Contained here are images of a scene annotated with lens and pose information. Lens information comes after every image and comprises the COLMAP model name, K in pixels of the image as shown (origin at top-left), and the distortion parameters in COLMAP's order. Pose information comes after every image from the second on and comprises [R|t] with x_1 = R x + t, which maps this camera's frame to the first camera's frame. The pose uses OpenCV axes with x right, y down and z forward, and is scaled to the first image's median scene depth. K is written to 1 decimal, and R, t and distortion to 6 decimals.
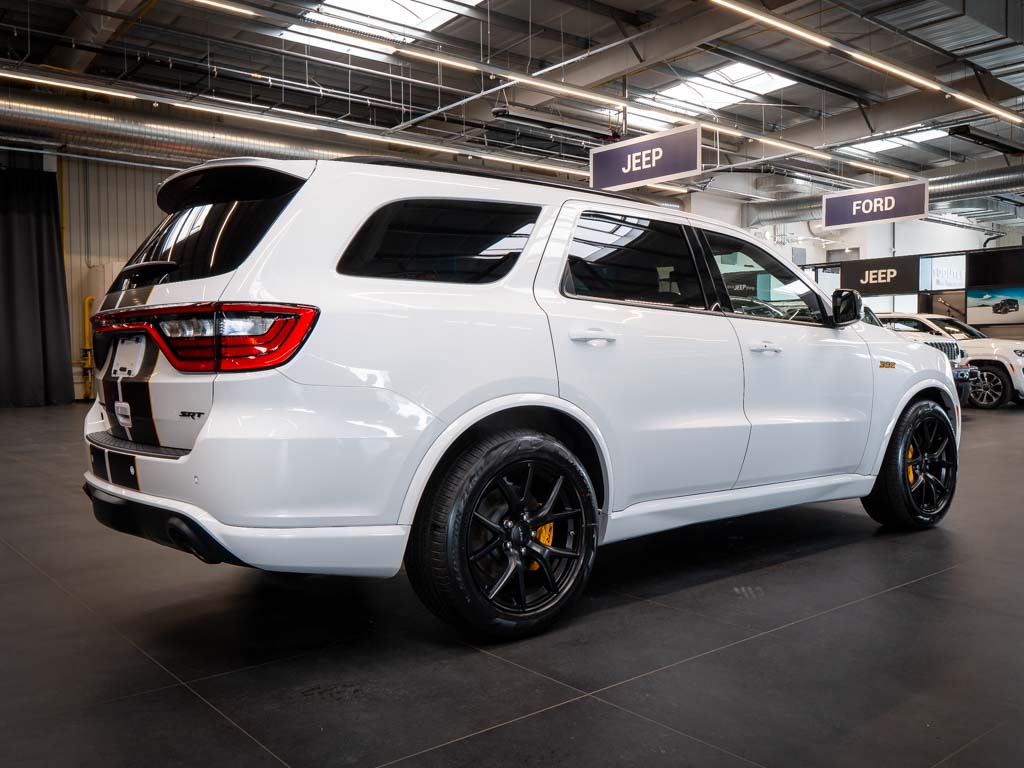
lens RADIAL K [[894.3, 0, 511.8], [0, 894.3, 381.8], [0, 0, 1]] dist [-0.000231, -0.003625]
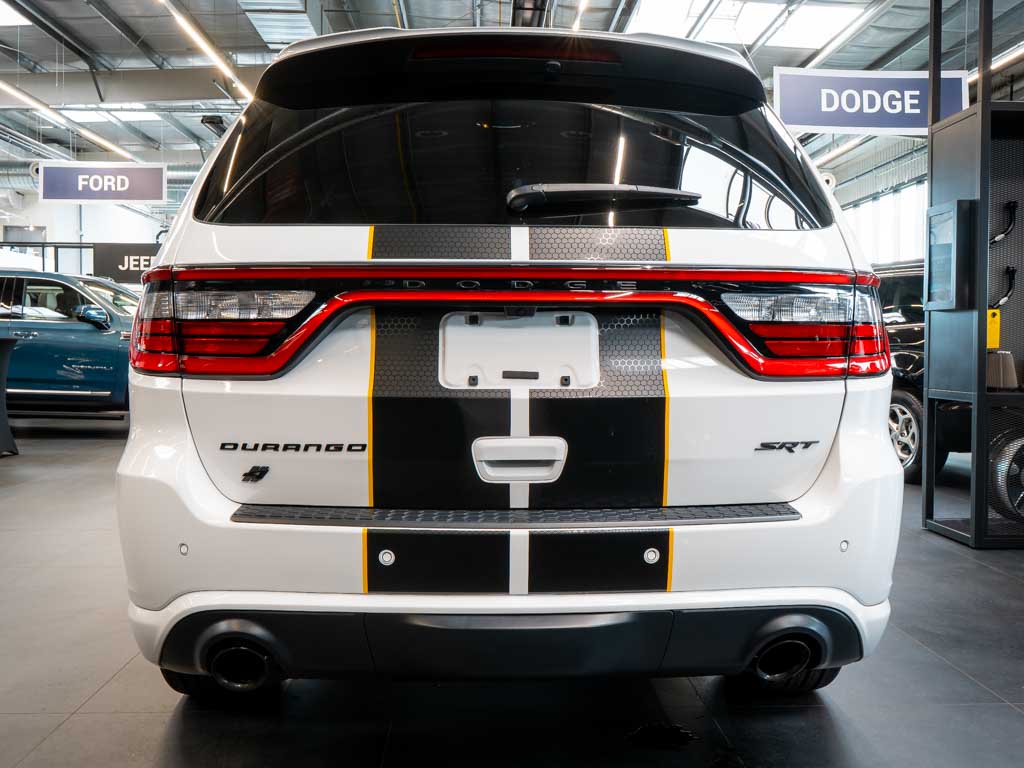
lens RADIAL K [[968.0, 0, 513.4], [0, 968.0, 380.6], [0, 0, 1]] dist [-0.027673, 0.000000]
pose [[0.596704, -0.014566, 0.802329, -0.128233], [0.012625, 0.999882, 0.008764, -0.002188], [-0.802362, 0.004900, 0.596817, 0.095182]]
